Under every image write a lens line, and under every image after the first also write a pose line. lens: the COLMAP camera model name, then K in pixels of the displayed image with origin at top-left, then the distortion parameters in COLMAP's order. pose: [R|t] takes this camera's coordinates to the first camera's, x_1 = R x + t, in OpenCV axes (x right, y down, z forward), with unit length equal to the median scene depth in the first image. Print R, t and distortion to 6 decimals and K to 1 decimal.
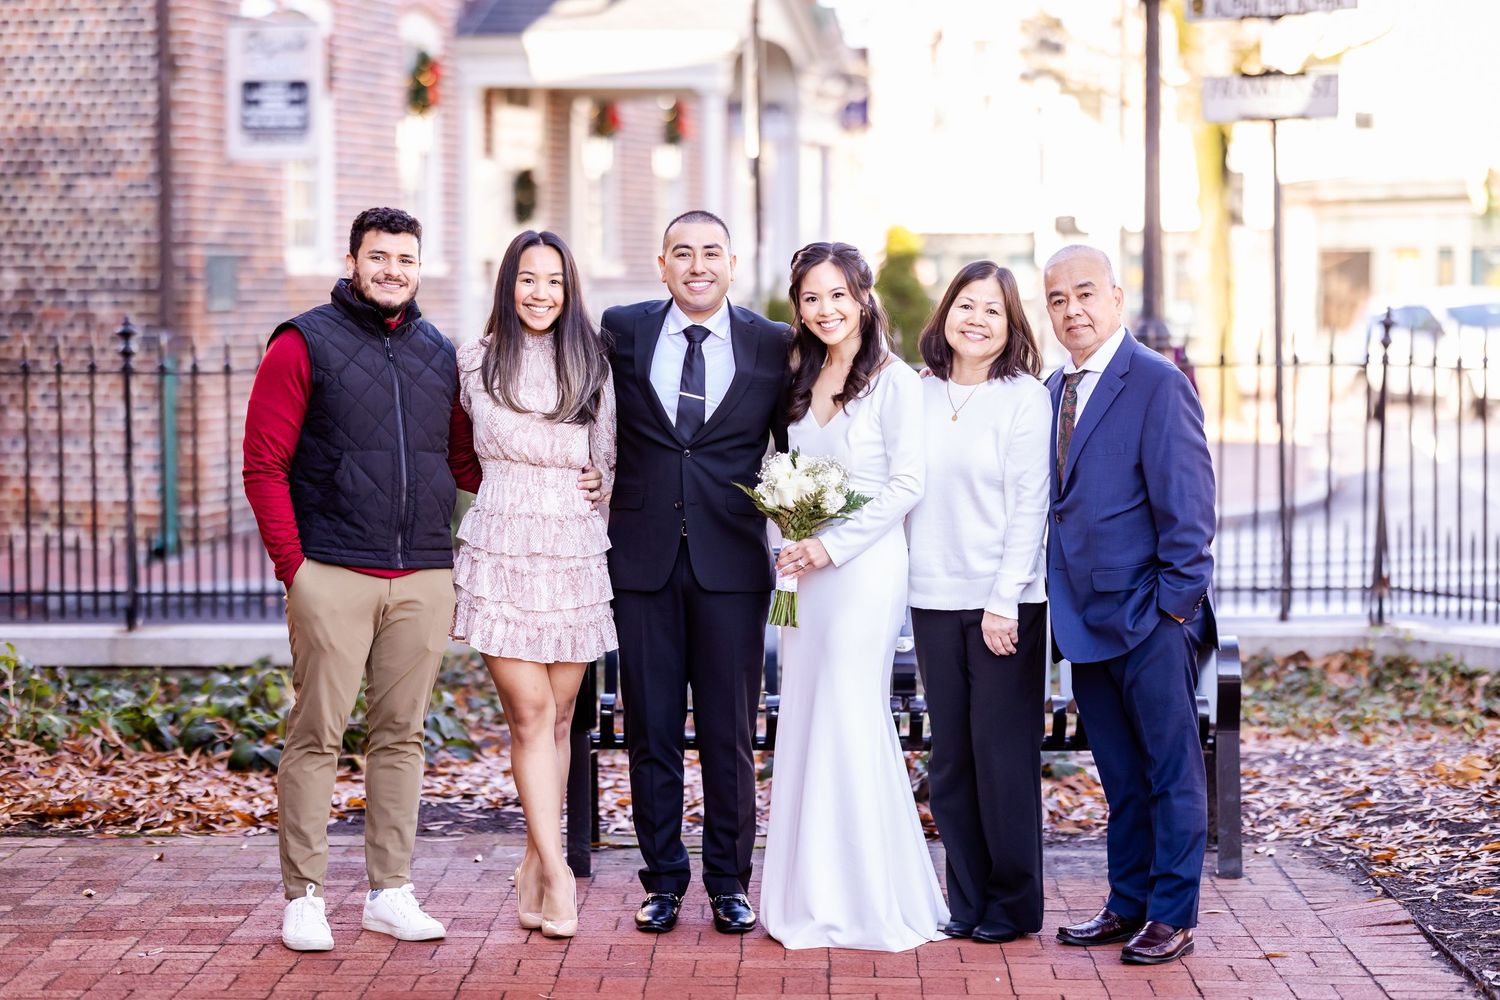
lens RADIAL K [[3835.5, 0, 750.0], [0, 3835.5, 500.0], [0, 0, 1]] dist [0.085739, -0.430762]
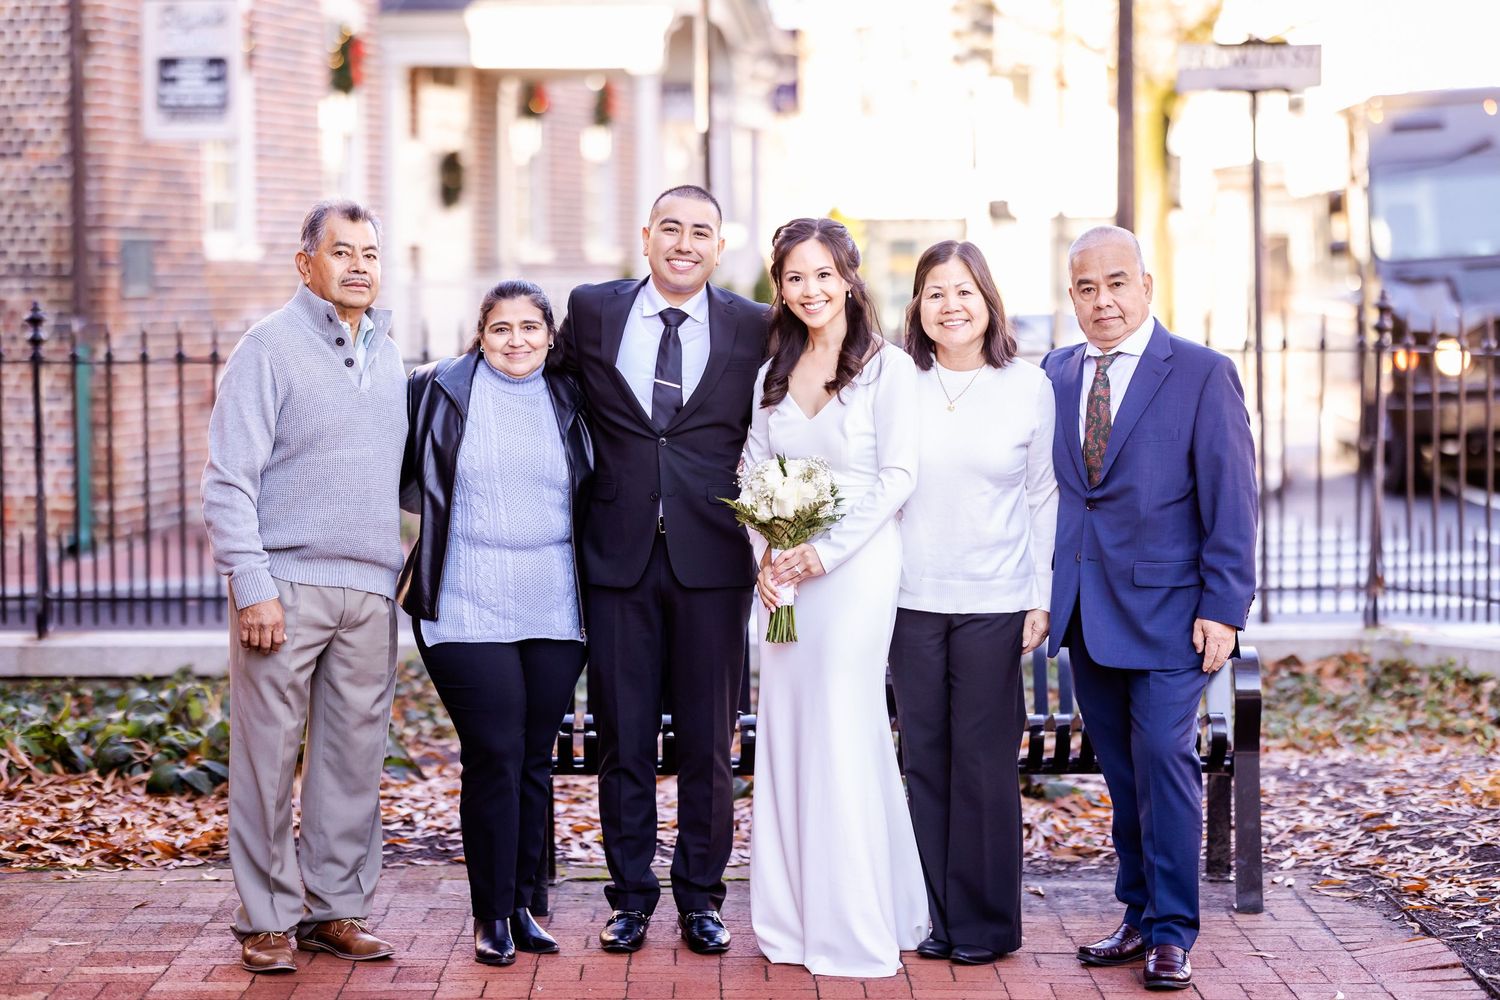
lens RADIAL K [[3835.5, 0, 750.0], [0, 3835.5, 500.0], [0, 0, 1]] dist [0.085739, -0.430762]
pose [[0.999771, -0.003302, 0.021149, -0.009168], [0.003237, 0.999990, 0.003102, -0.002035], [-0.021159, -0.003033, 0.999772, 0.066436]]
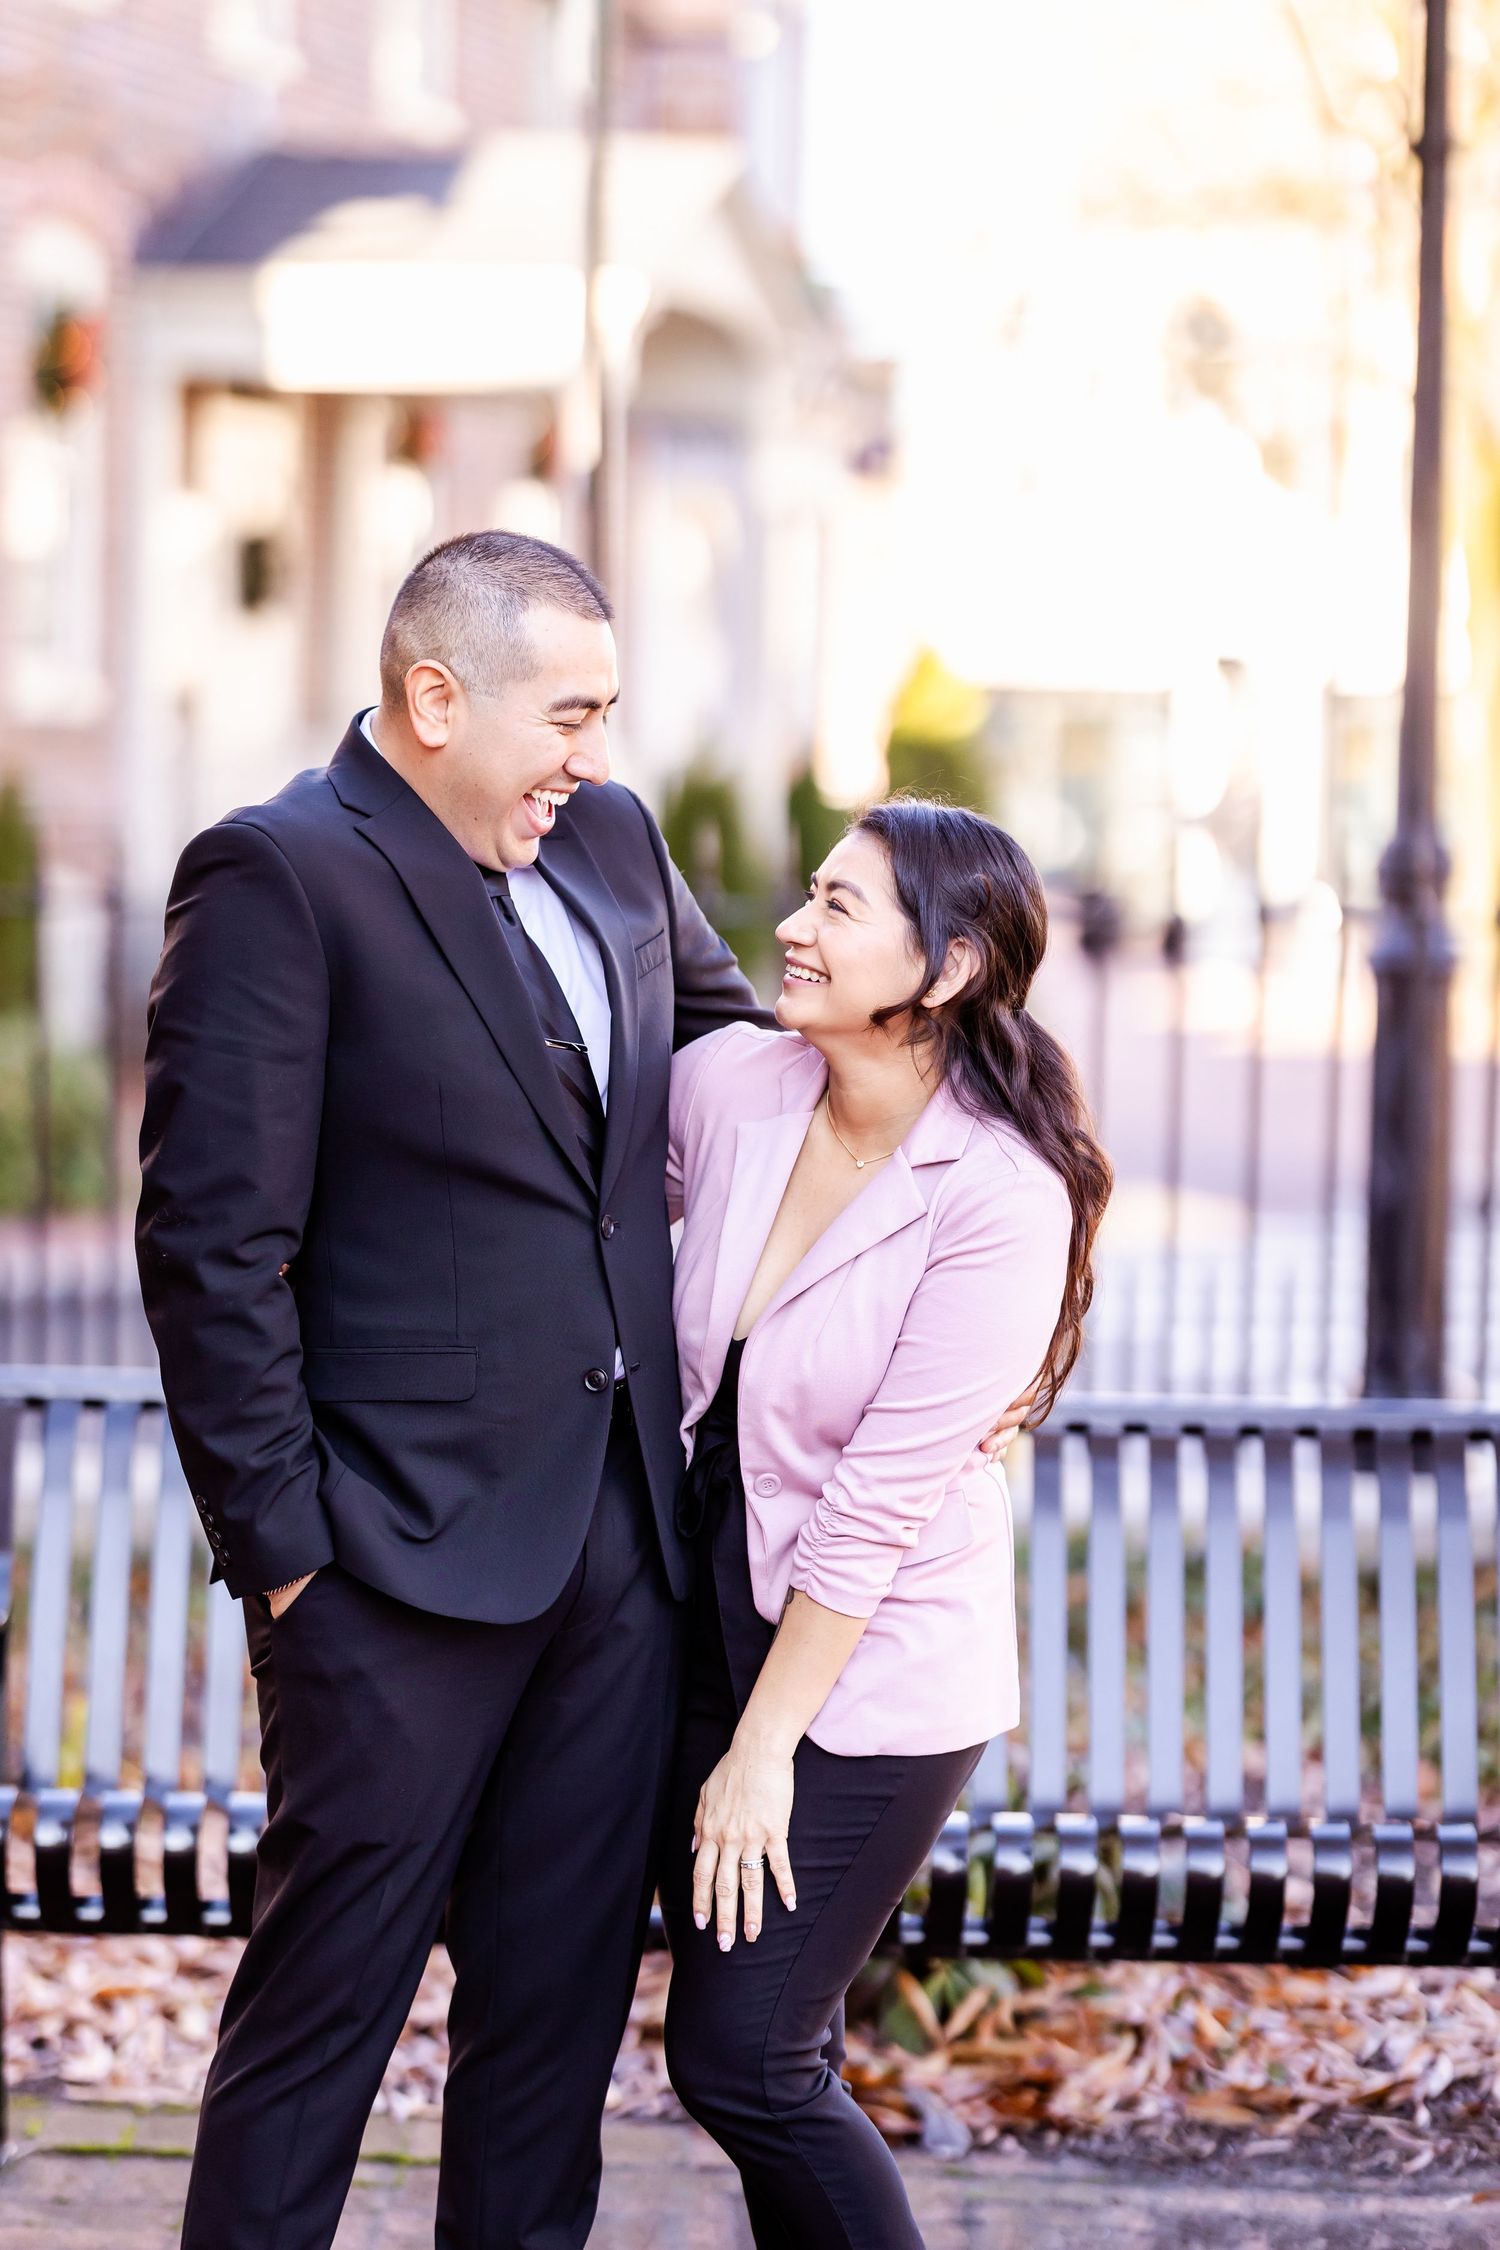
lens RADIAL K [[5940.0, 0, 750.0], [0, 5940.0, 1125.0], [0, 0, 1]] dist [0.054379, -0.571775]
pose [[0.999661, 0.025739, 0.003970, 0.023433], [-0.025761, 0.999652, 0.005680, -0.013902], [-0.003822, -0.005780, 0.999976, 0.307075]]
